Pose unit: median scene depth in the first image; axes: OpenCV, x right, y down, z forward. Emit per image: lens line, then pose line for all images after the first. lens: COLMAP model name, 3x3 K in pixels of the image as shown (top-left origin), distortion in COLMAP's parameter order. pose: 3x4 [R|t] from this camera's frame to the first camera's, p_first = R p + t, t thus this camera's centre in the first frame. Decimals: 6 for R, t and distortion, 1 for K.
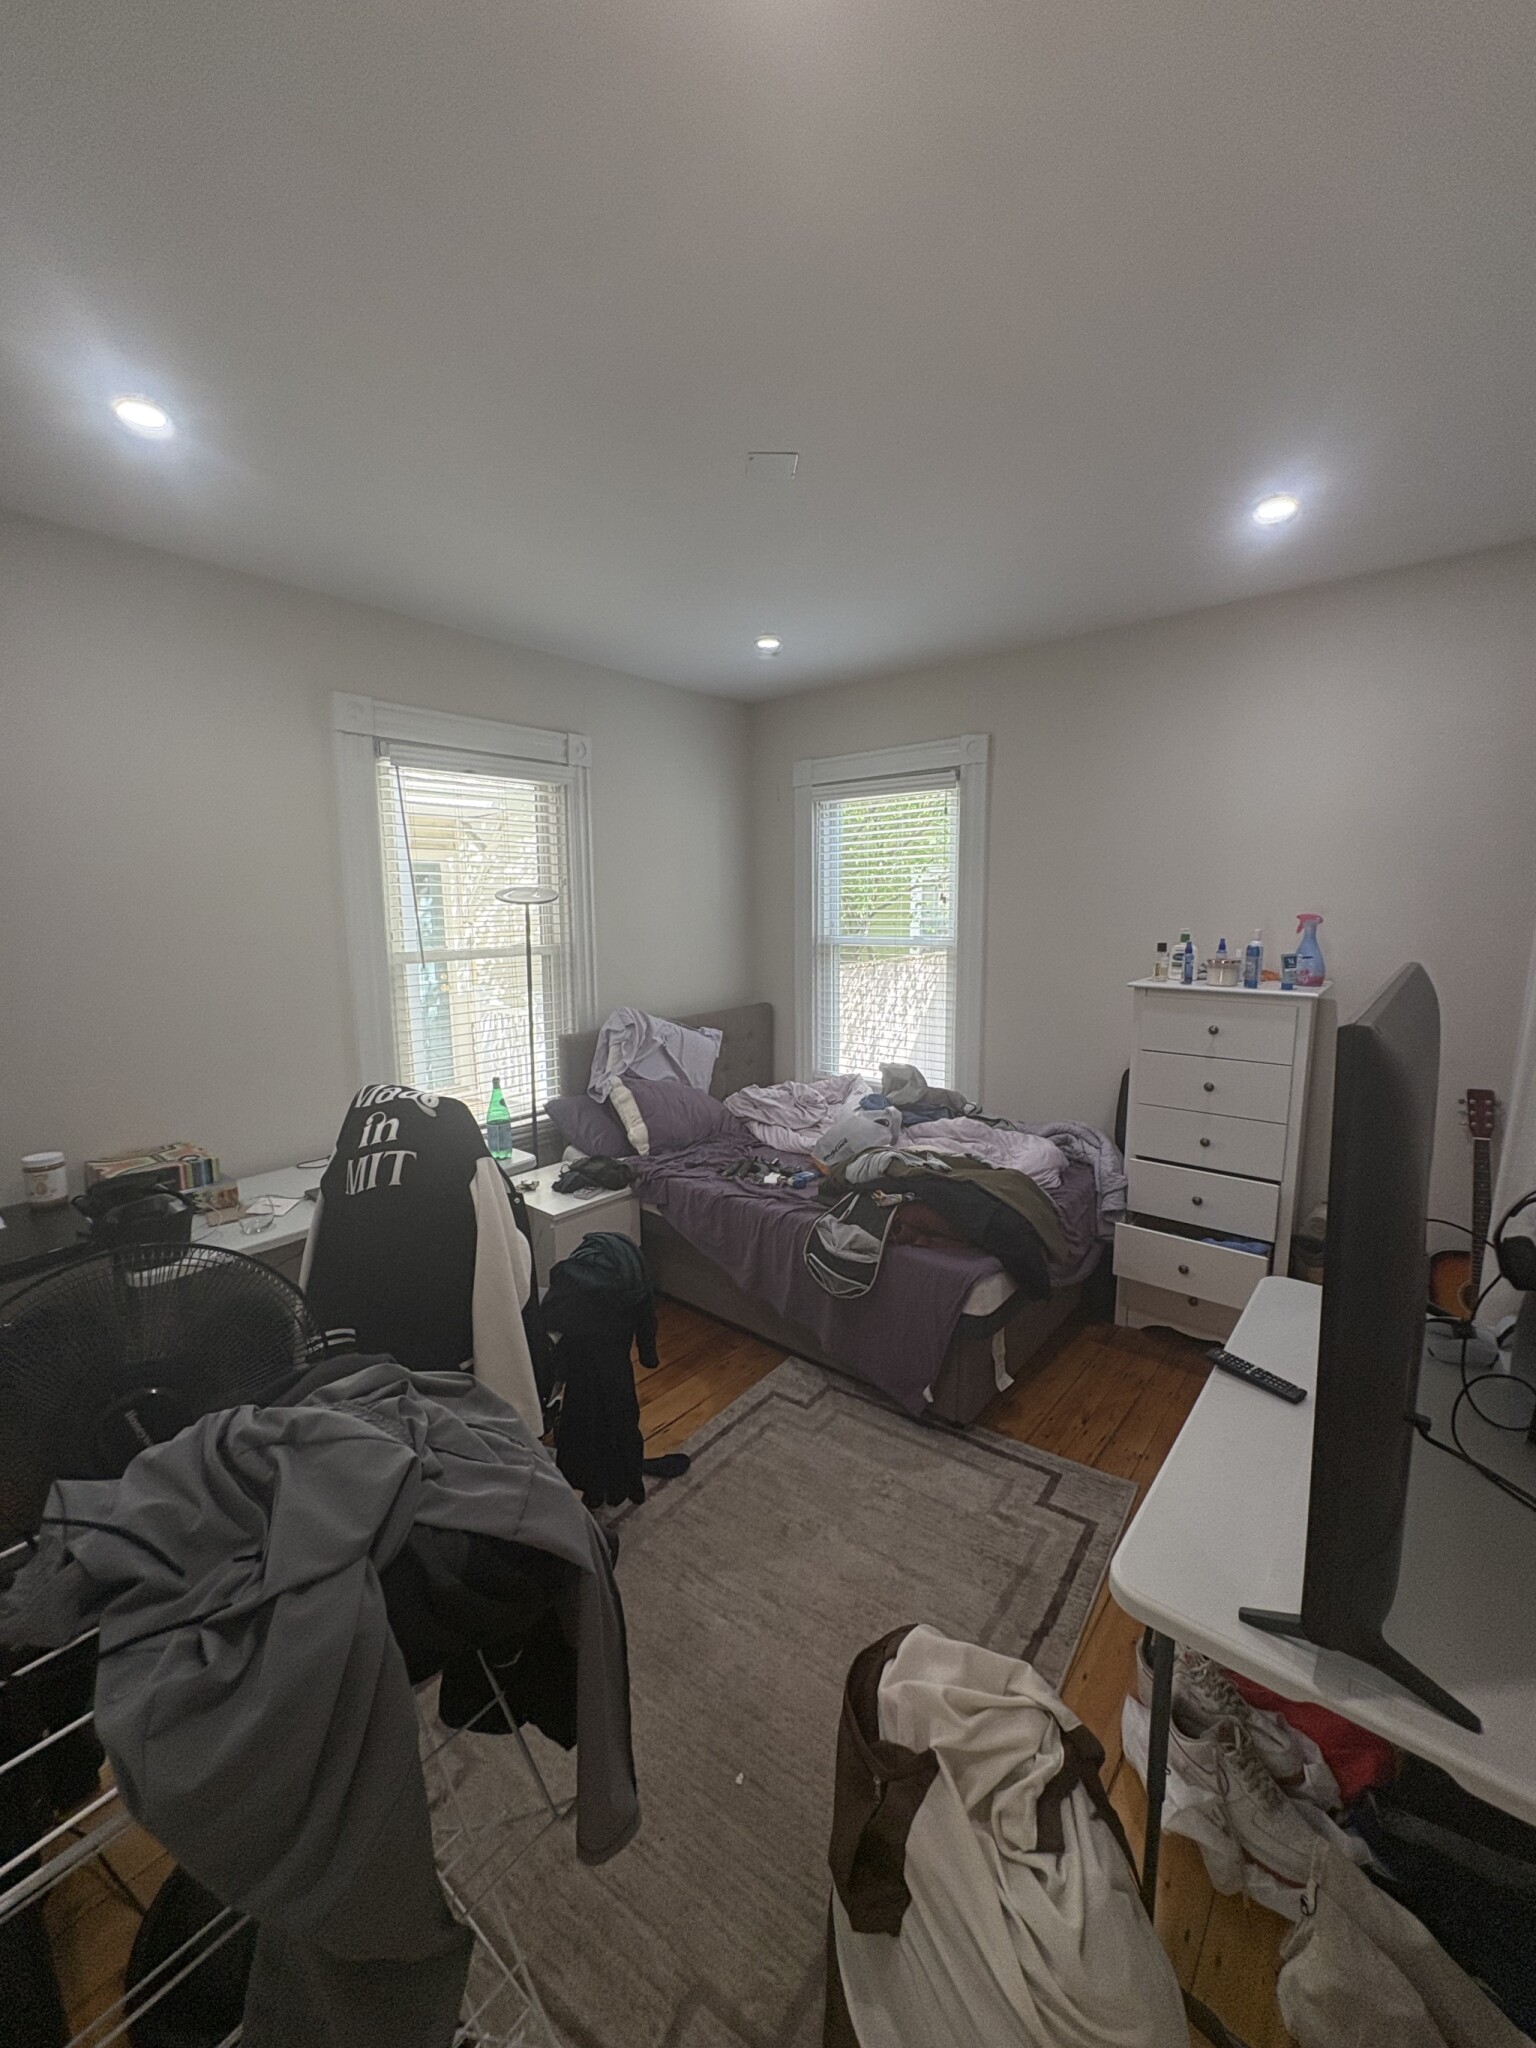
lens RADIAL K [[794.3, 0, 770.8], [0, 794.3, 1012.0], [0, 0, 1]] dist [0.000336, 0.000166]
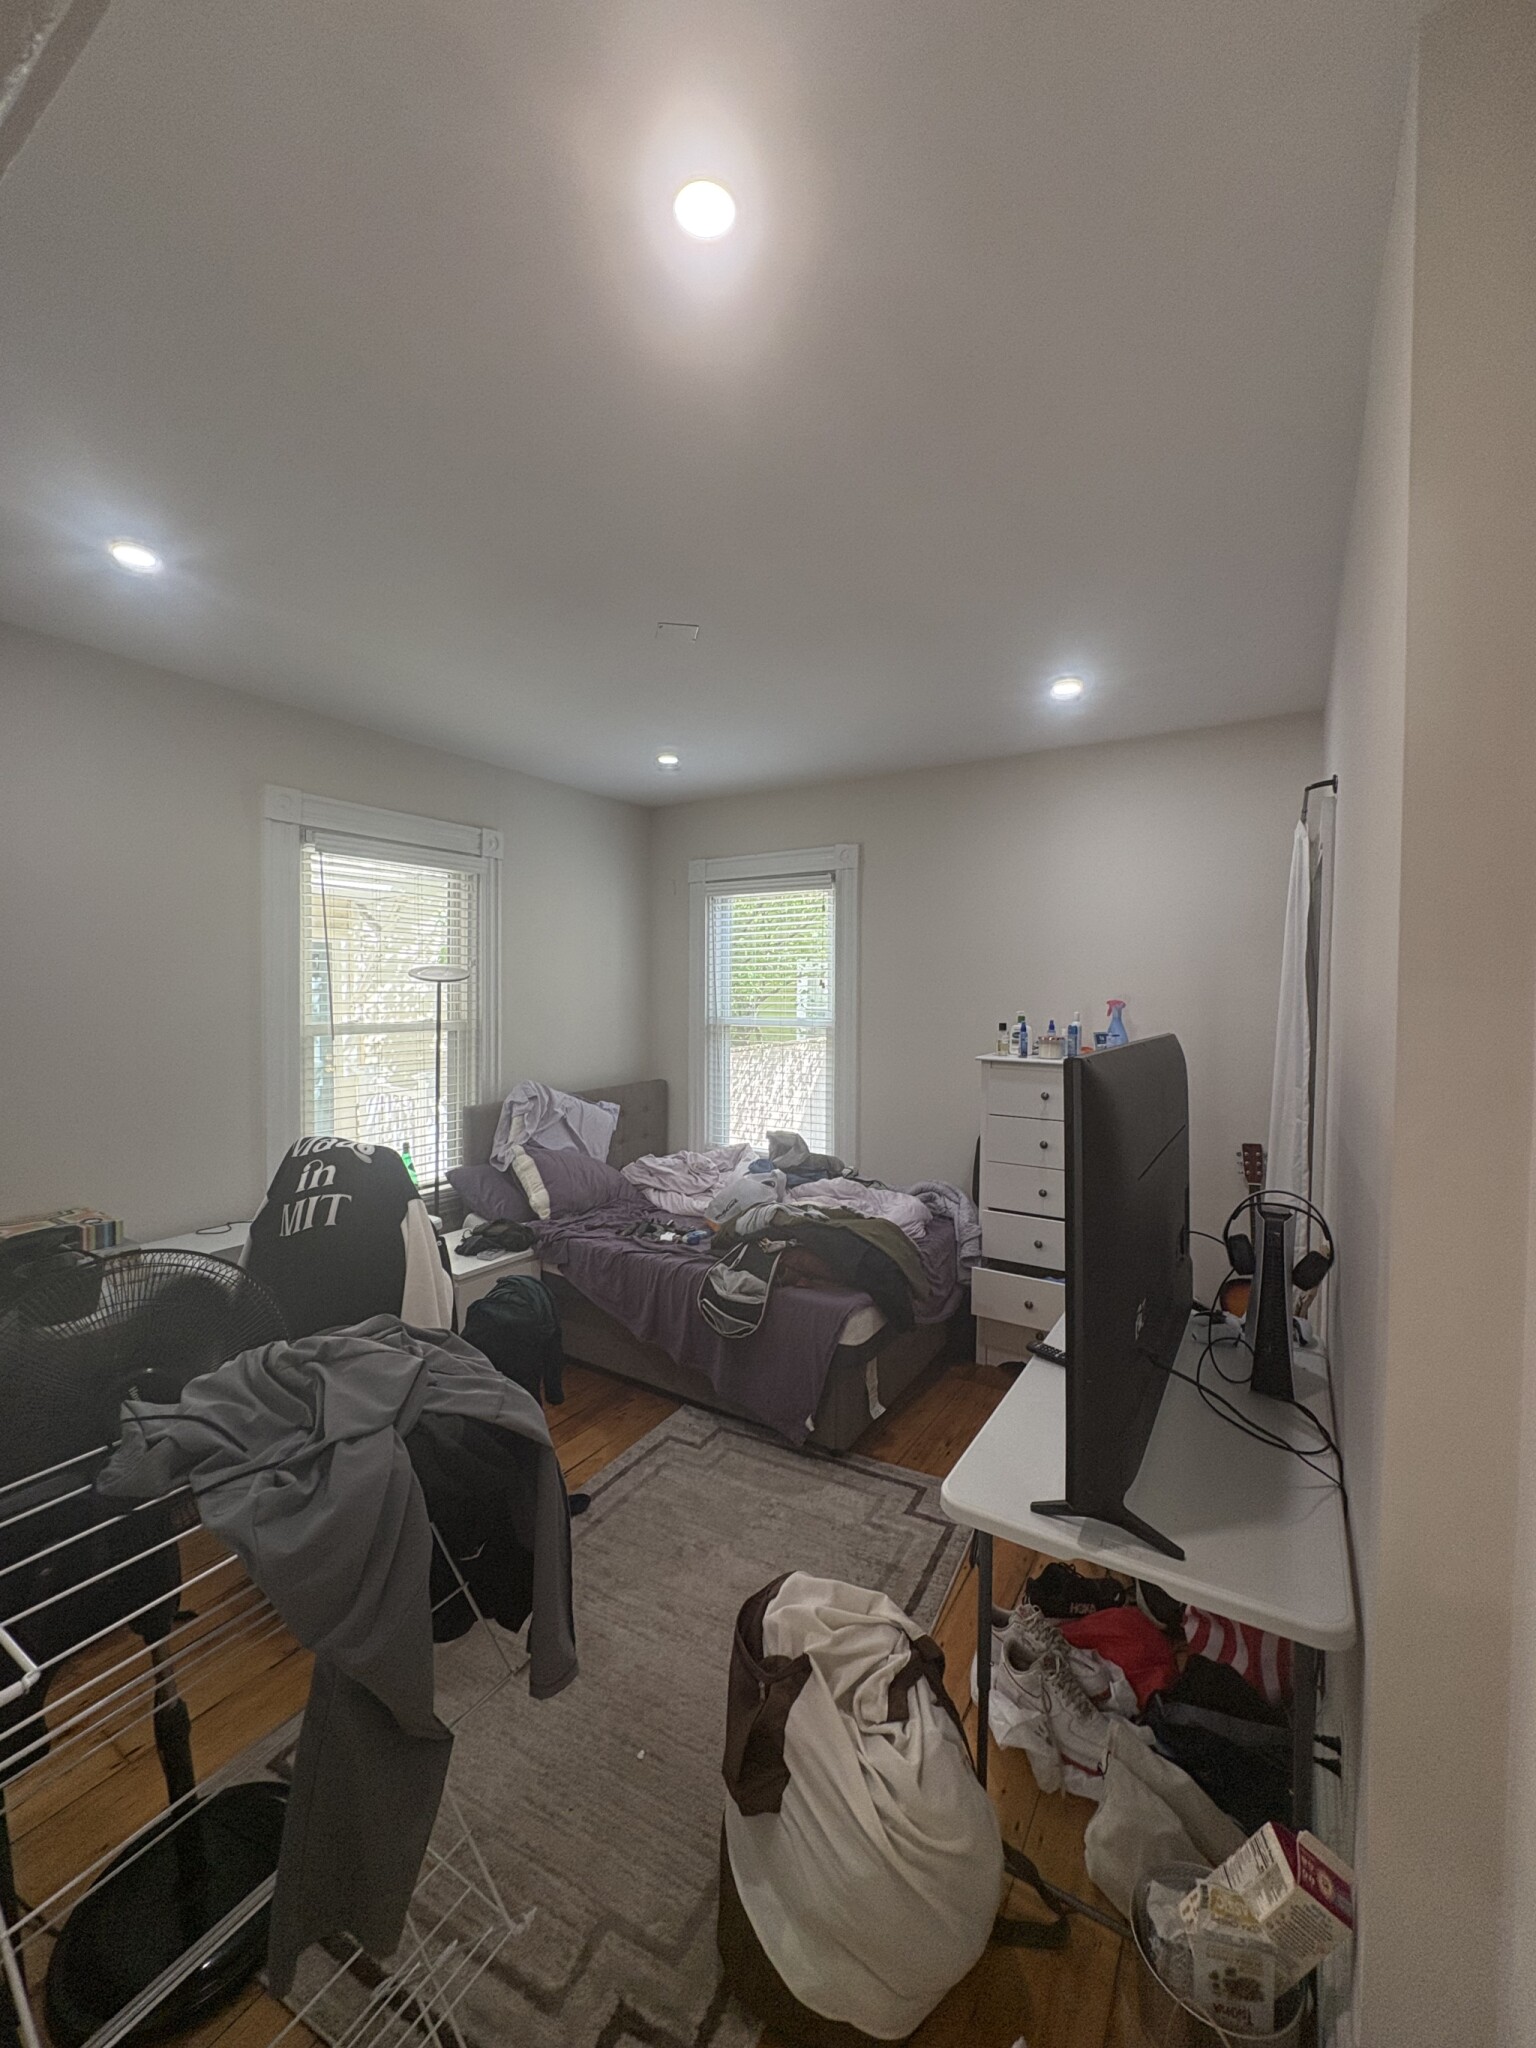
lens RADIAL K [[794.3, 0, 770.8], [0, 794.3, 1012.0], [0, 0, 1]] dist [0.000336, 0.000166]
pose [[0.990376, 0.011676, 0.137911, -0.017405], [0.003864, 0.993714, -0.111882, 0.039100], [-0.138350, 0.111338, 0.984105, -0.165704]]
